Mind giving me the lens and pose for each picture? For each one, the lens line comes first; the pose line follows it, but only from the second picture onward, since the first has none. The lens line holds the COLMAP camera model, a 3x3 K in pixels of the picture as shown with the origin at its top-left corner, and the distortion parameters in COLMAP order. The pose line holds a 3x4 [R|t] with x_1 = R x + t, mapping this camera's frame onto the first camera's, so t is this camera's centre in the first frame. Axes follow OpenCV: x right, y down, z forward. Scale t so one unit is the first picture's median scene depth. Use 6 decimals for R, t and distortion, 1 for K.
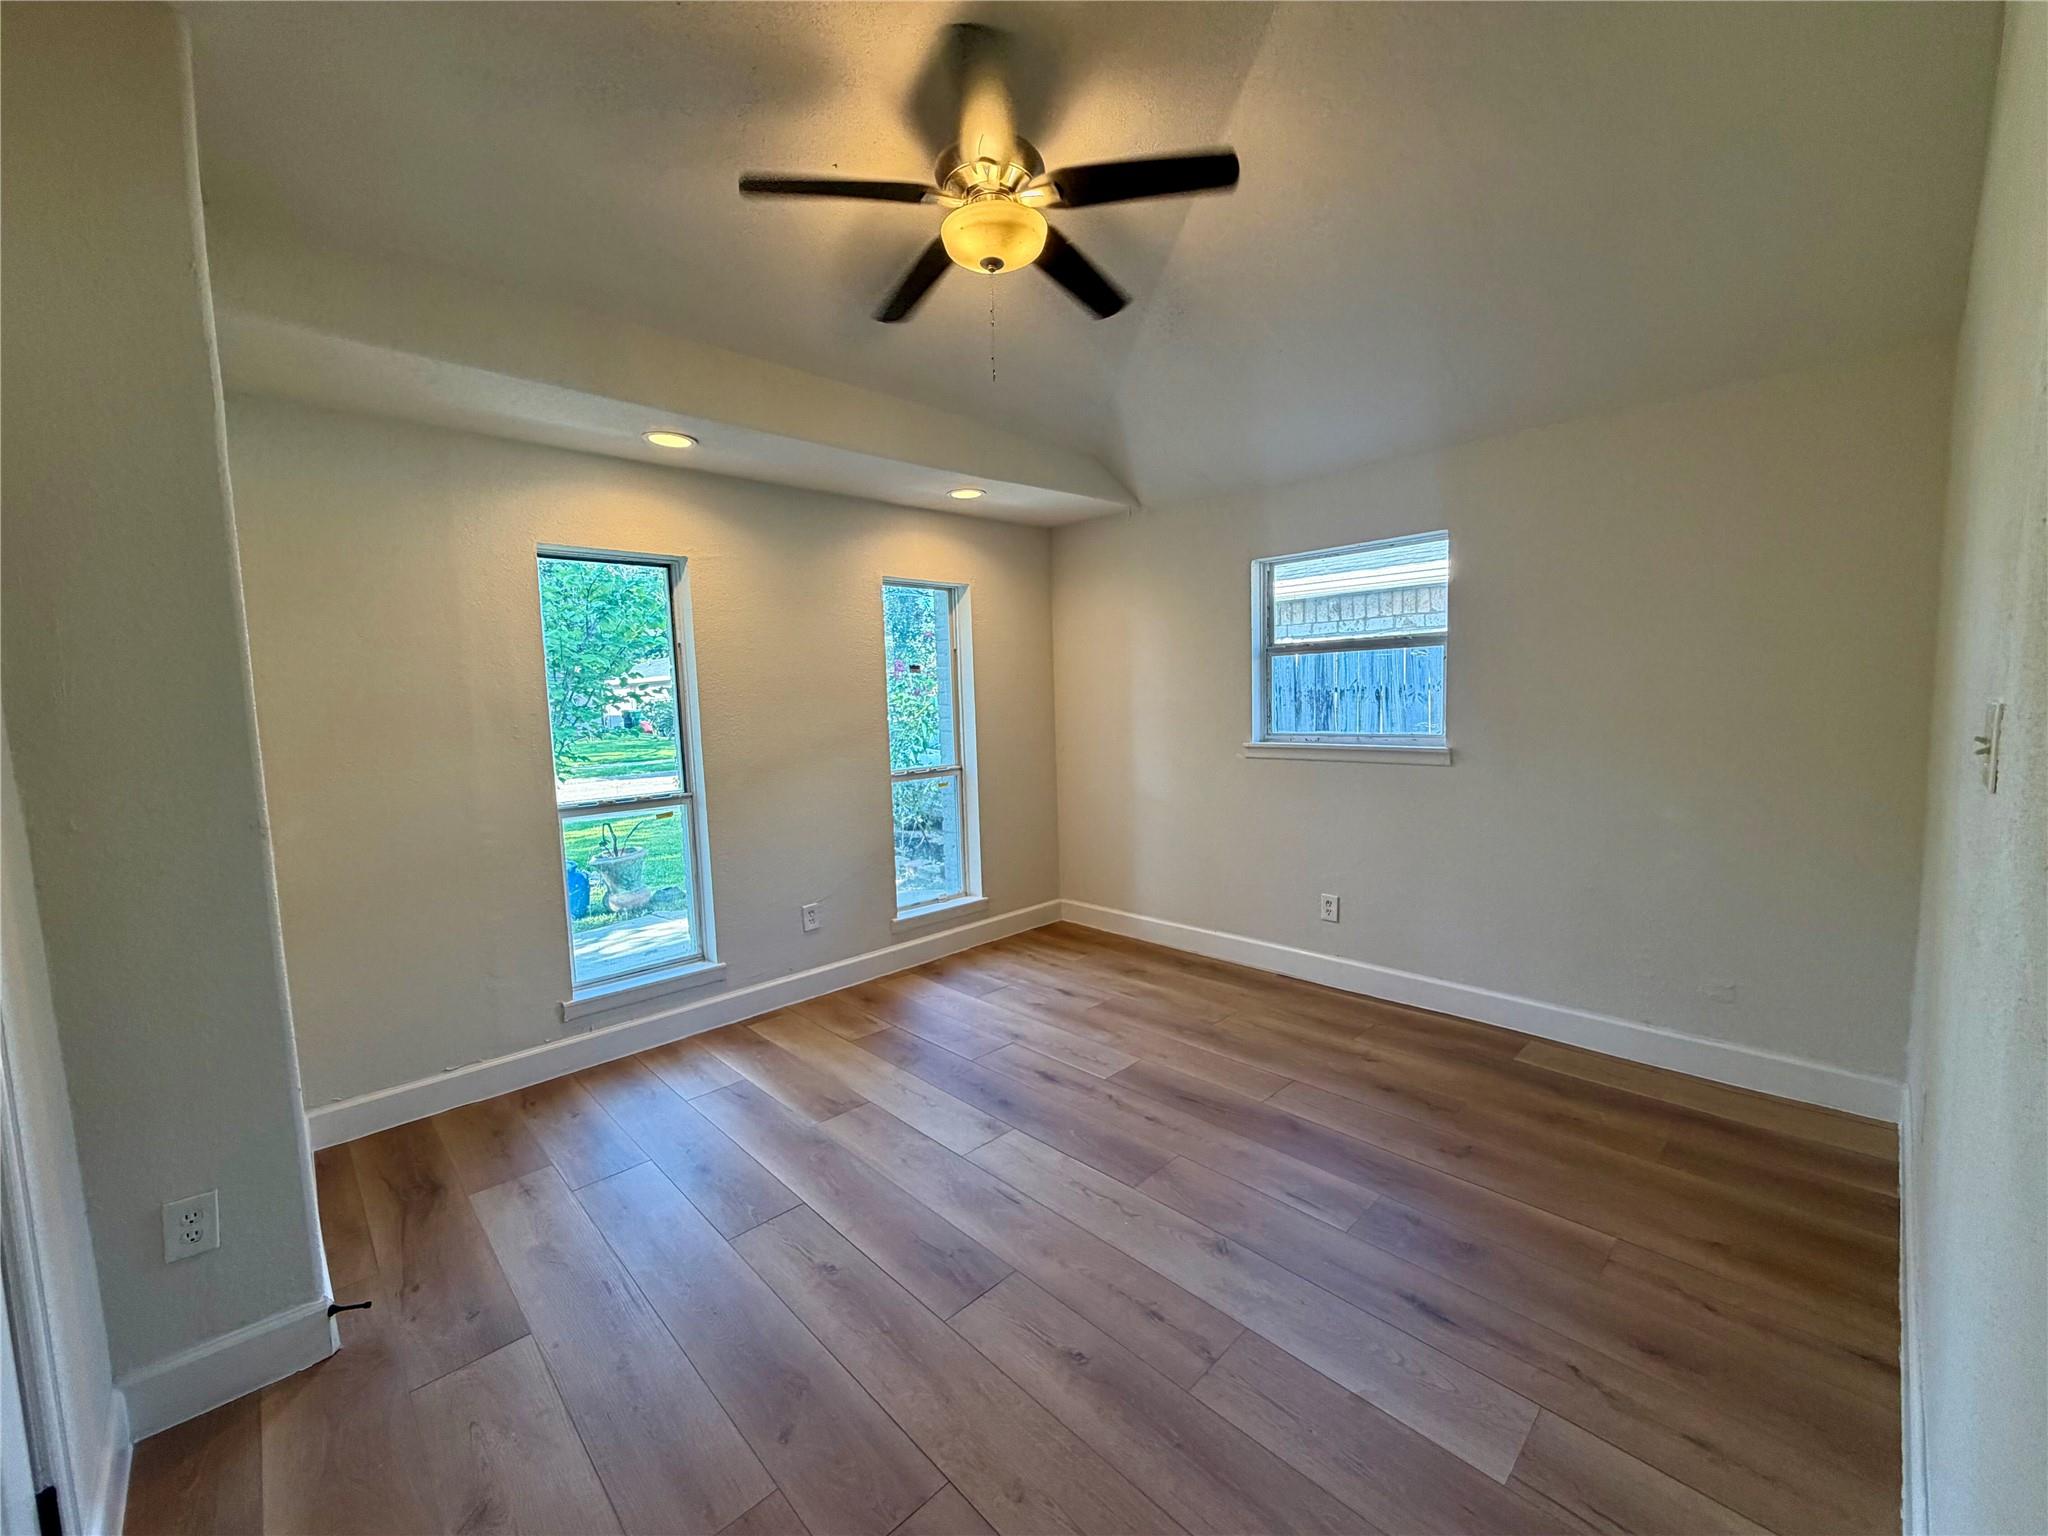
lens RADIAL K [[816.5, 0, 1019.2], [0, 816.5, 769.6], [0, 0, 1]] dist [-0.000970, -0.000283]
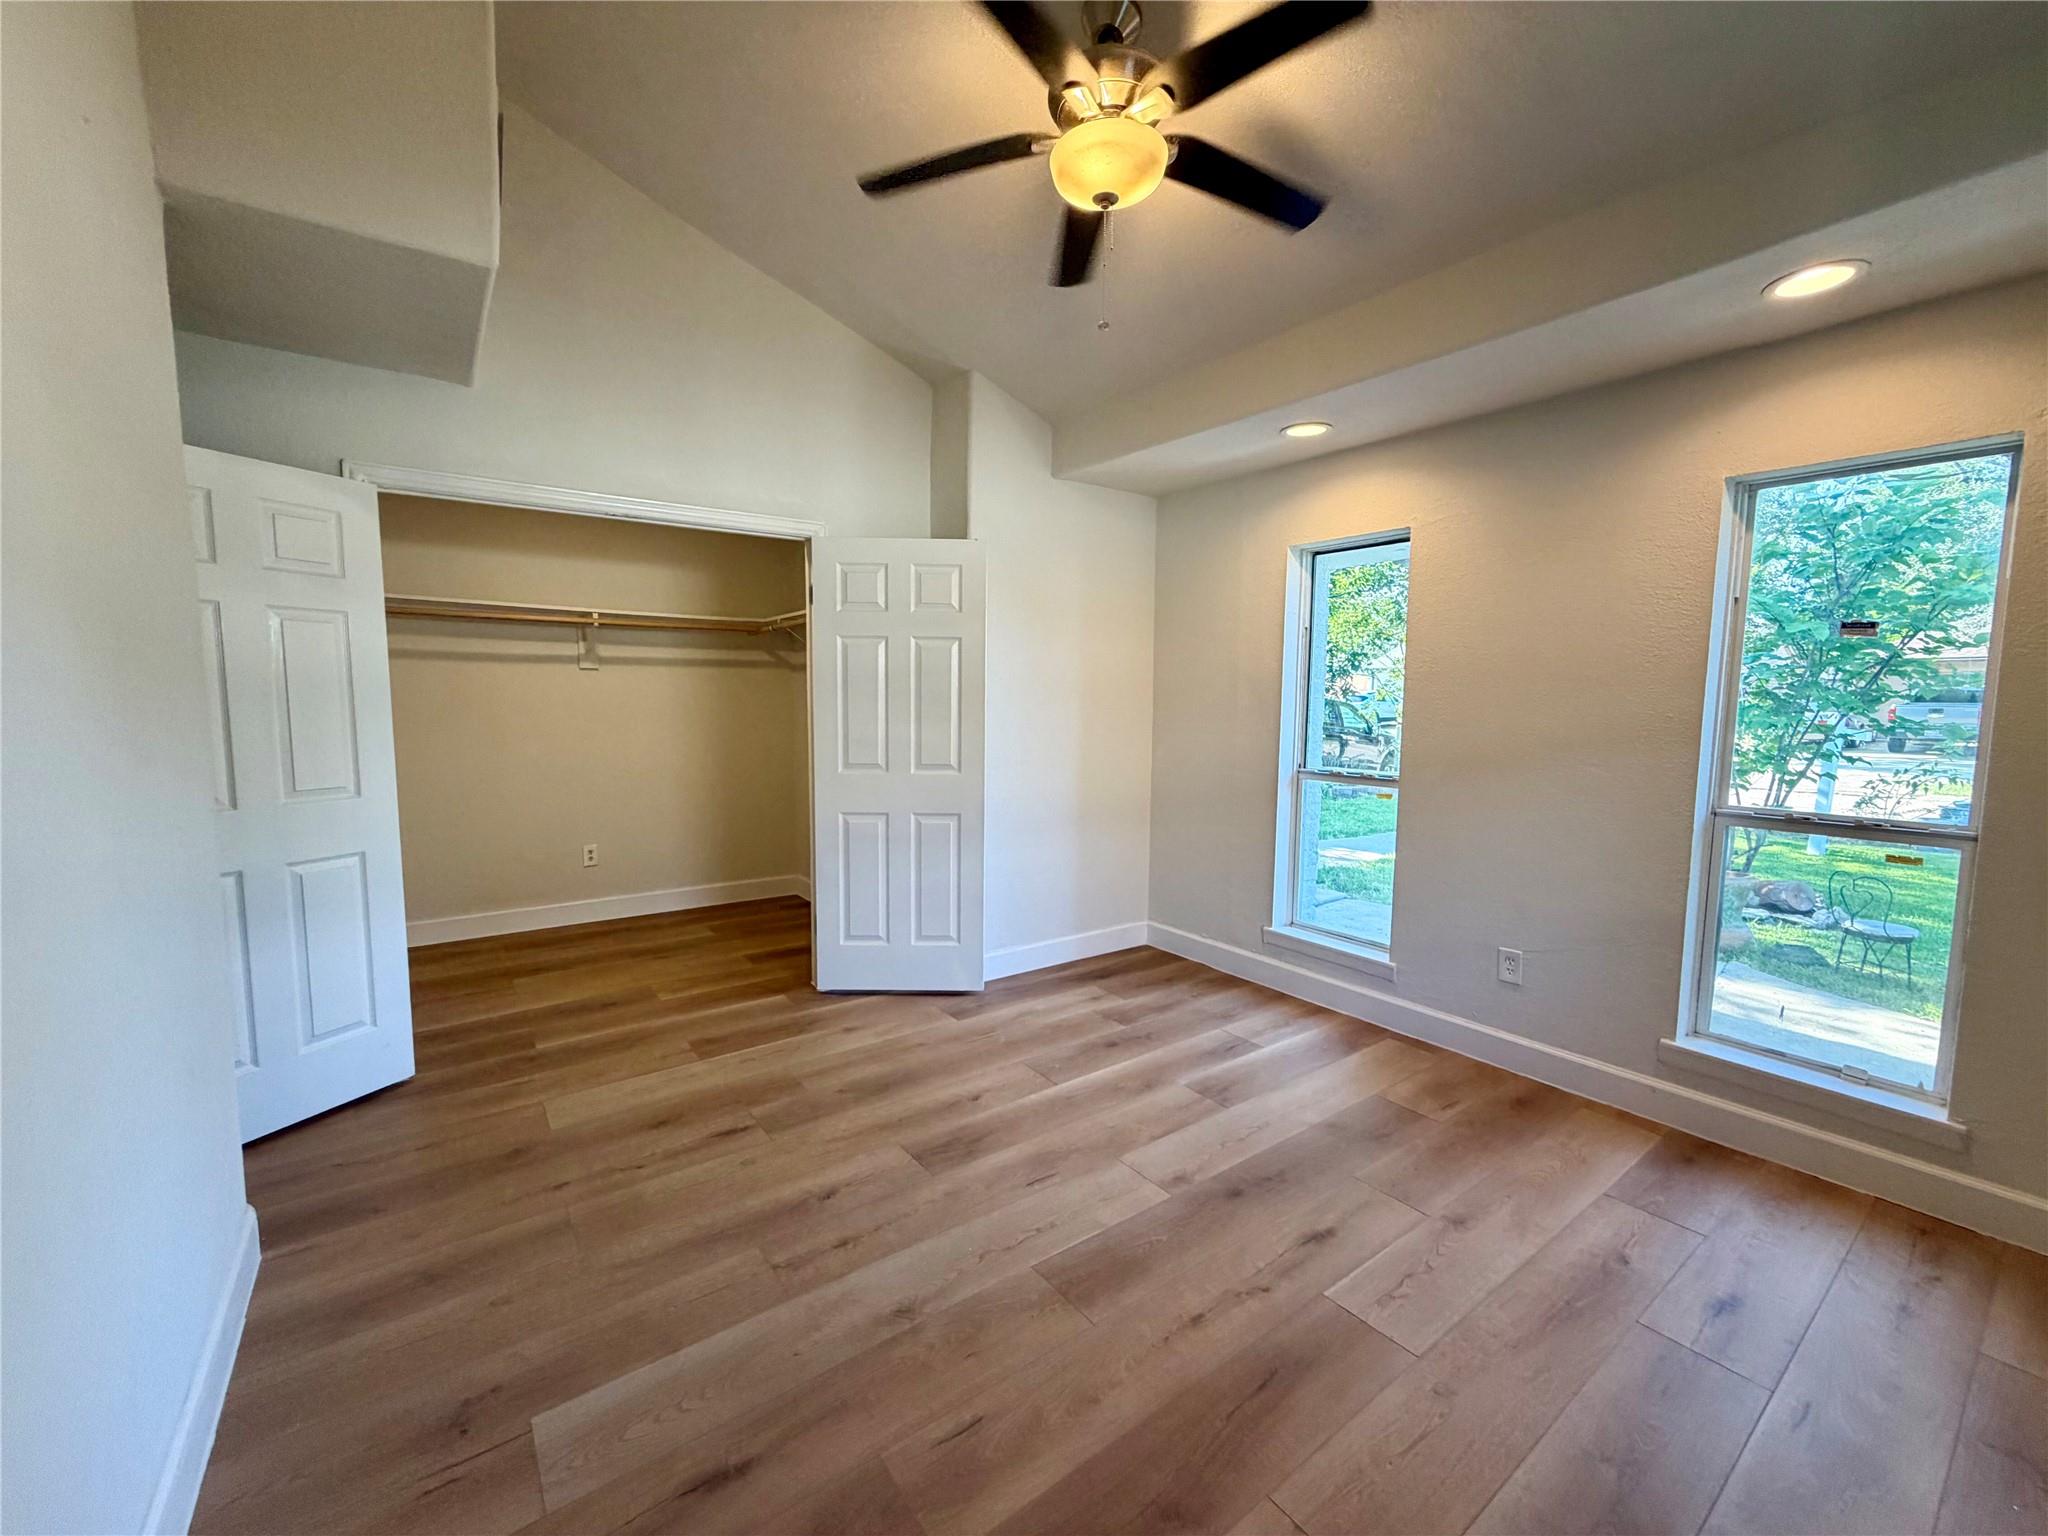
lens RADIAL K [[816.5, 0, 1019.2], [0, 816.5, 769.6], [0, 0, 1]] dist [-0.000970, -0.000283]
pose [[-0.125044, 0.121562, -0.984676, 0.692821], [-0.096284, 0.986294, 0.133989, -0.076986], [0.987468, 0.111563, -0.111626, 0.785014]]
